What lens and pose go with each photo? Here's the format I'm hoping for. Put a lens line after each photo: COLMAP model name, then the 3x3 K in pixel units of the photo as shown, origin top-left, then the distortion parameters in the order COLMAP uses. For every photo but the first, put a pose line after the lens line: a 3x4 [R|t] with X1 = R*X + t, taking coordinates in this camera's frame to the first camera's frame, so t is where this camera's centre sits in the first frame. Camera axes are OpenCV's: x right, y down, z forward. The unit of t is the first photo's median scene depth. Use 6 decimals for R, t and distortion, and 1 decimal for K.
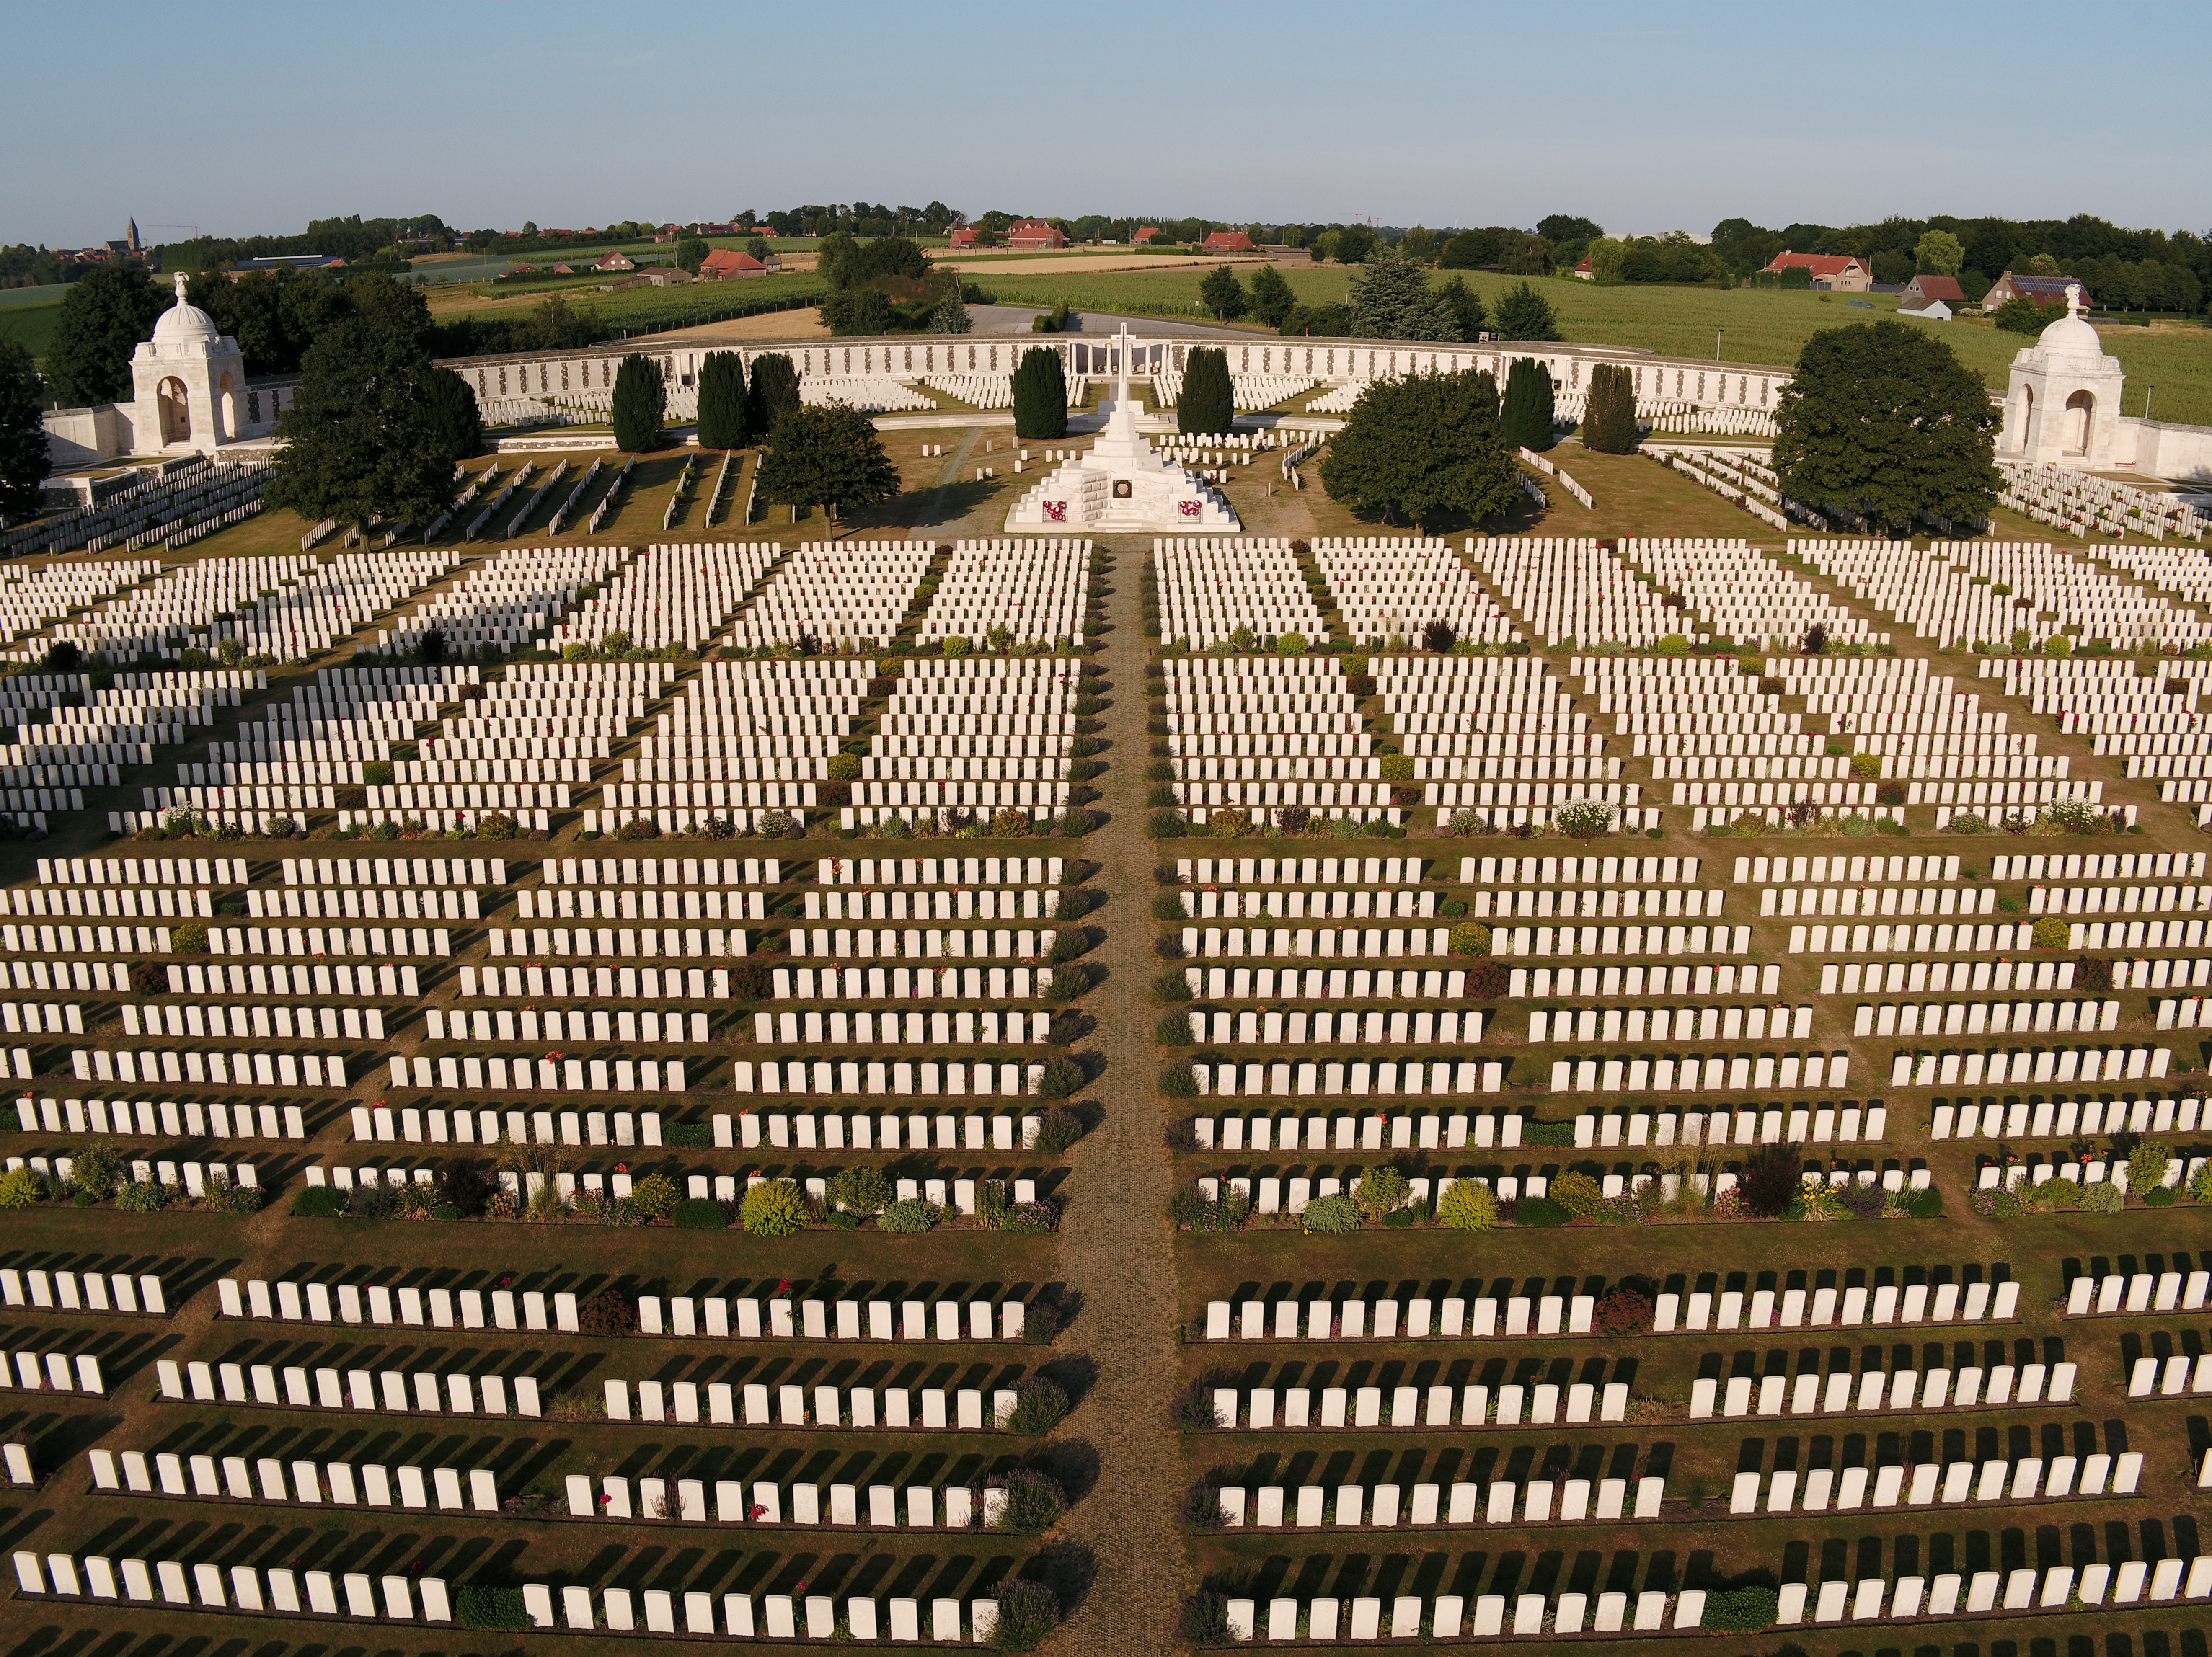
lens RADIAL K [[1898.4, 0, 1106.0], [0, 1898.4, 828.5], [0, 0, 1]] dist [-0.214228, 0.093362]
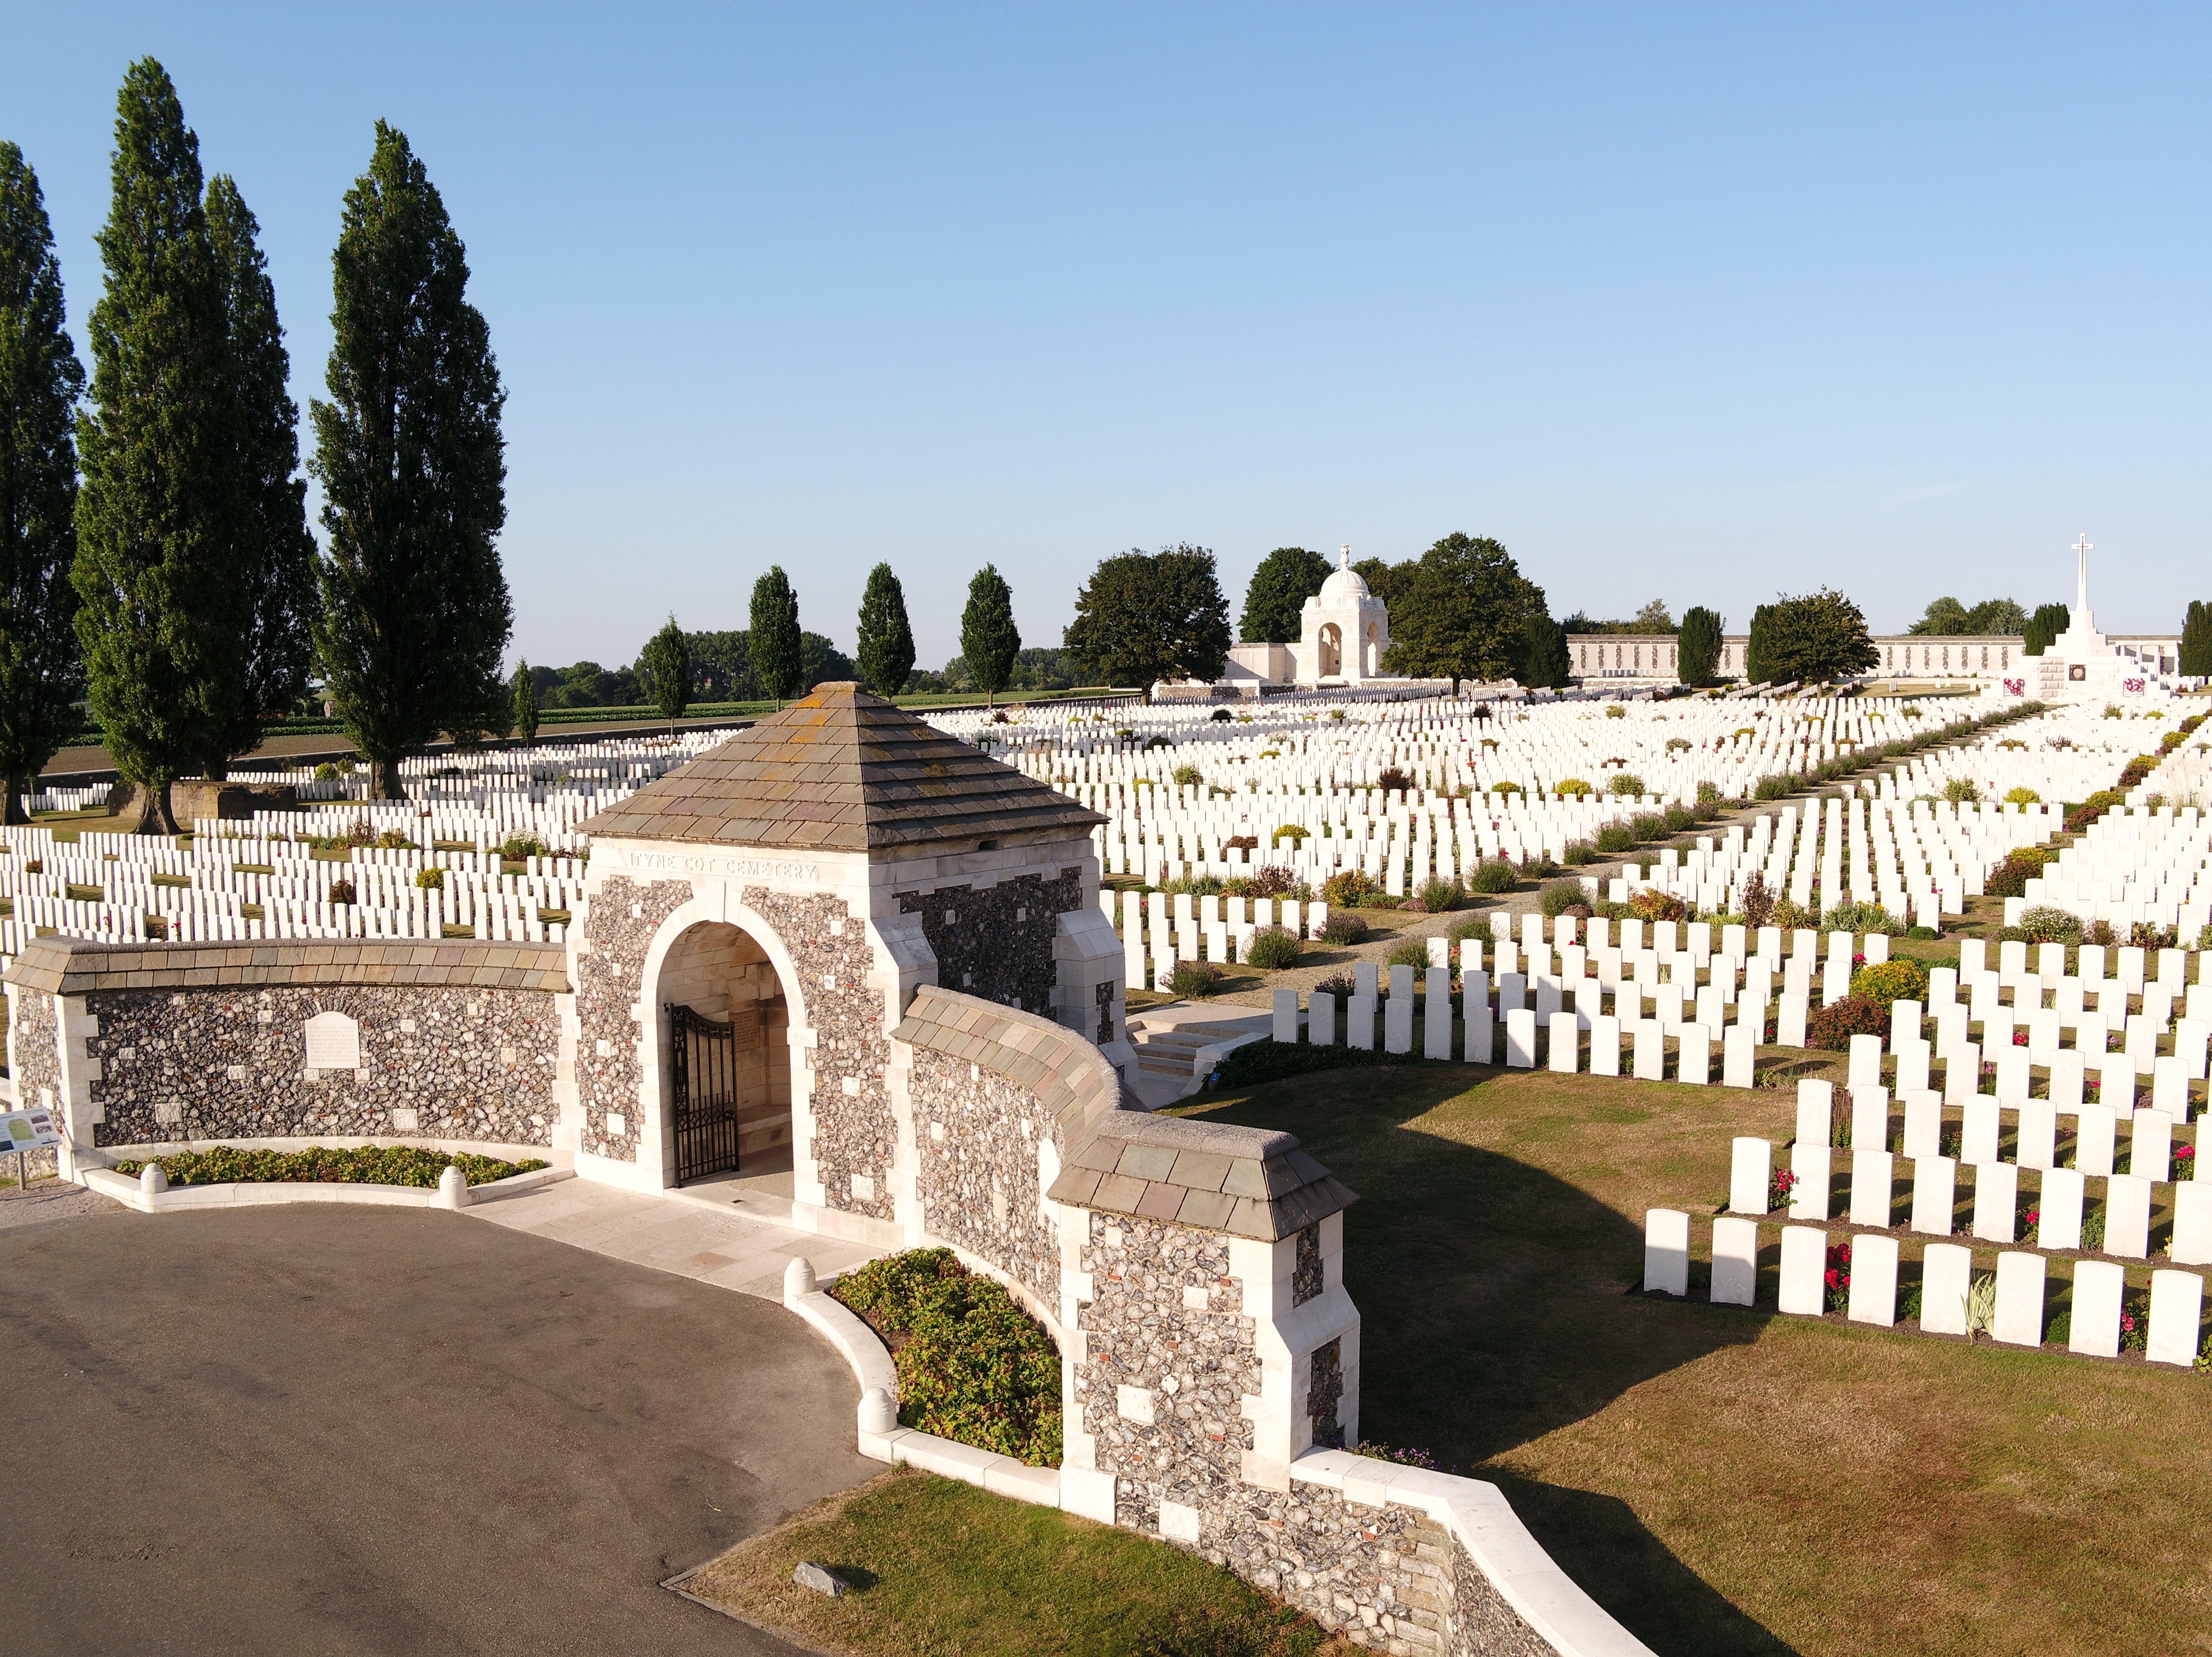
lens RADIAL K [[1898.4, 0, 1106.0], [0, 1898.4, 828.5], [0, 0, 1]] dist [-0.214228, 0.093362]
pose [[0.824439, 0.032868, -0.564995, 0.114401], [-0.164192, 0.969266, -0.183203, 0.169606], [0.541610, 0.243808, 0.804498, -0.141532]]
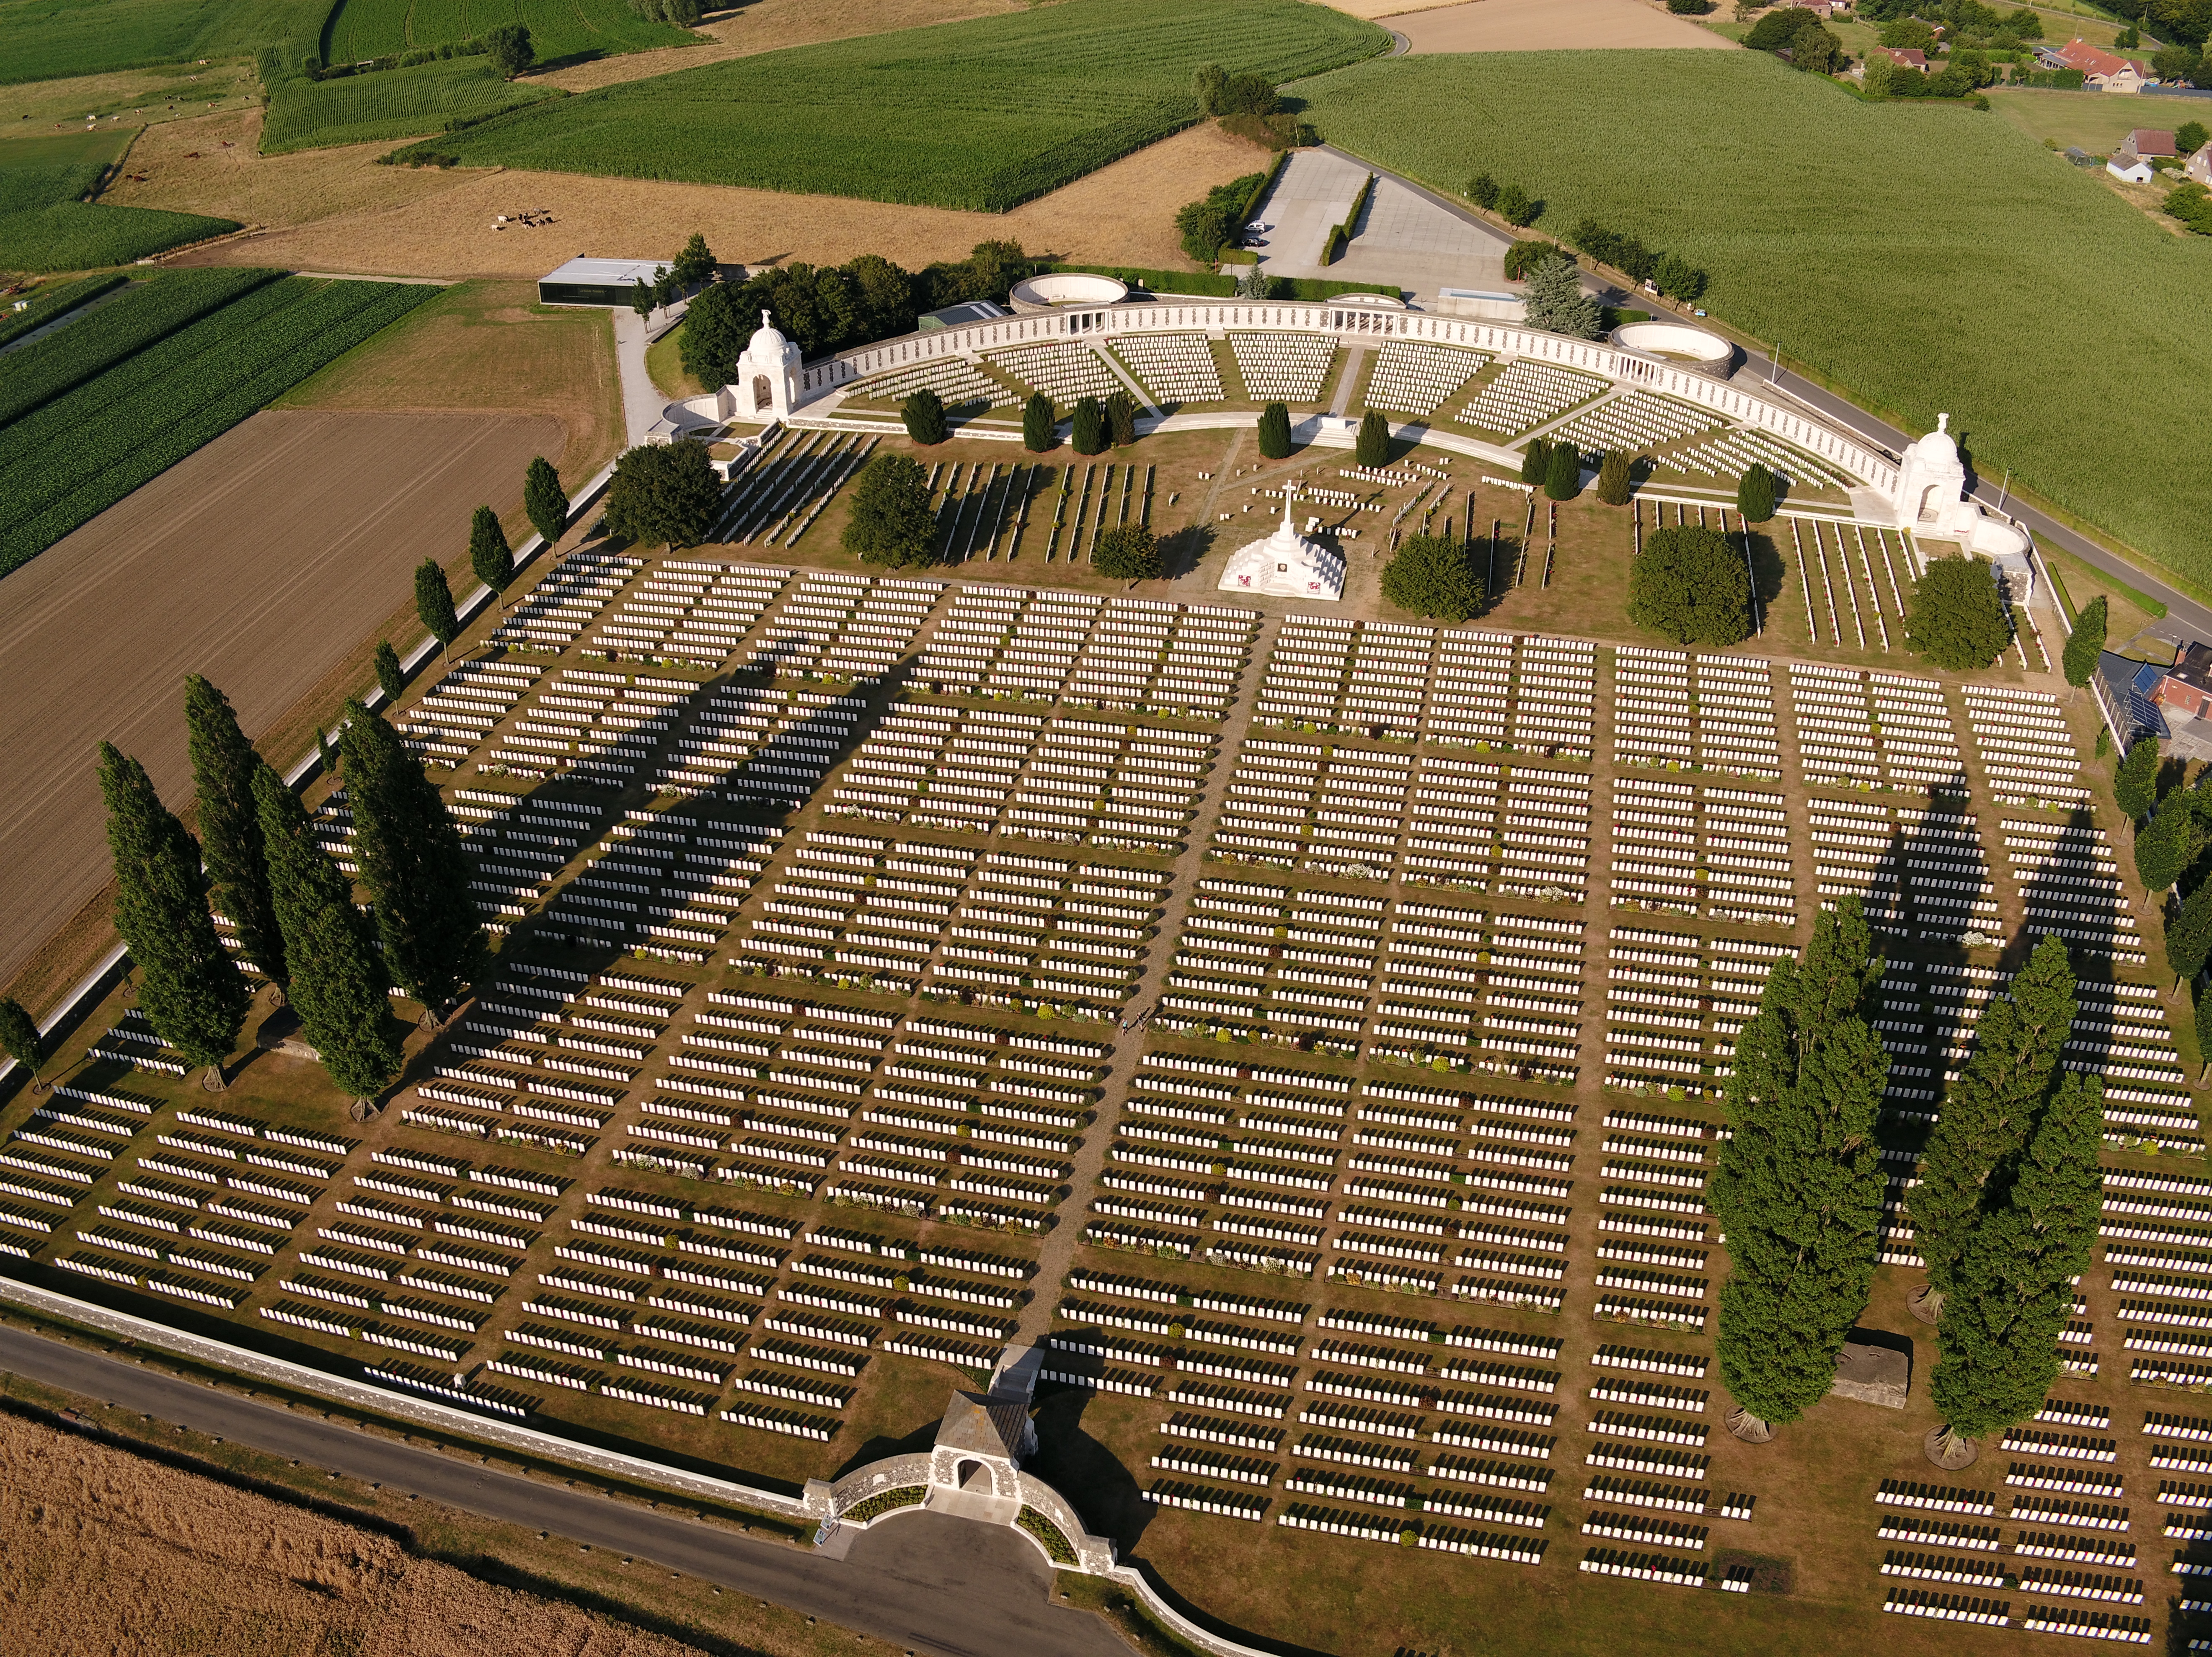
lens RADIAL K [[1898.4, 0, 1106.0], [0, 1898.4, 828.5], [0, 0, 1]] dist [-0.214228, 0.093362]
pose [[0.975417, 0.111723, -0.189945, 0.184649], [-0.057409, 0.961022, 0.270446, -0.352136], [0.212756, -0.252893, 0.943811, -0.737453]]
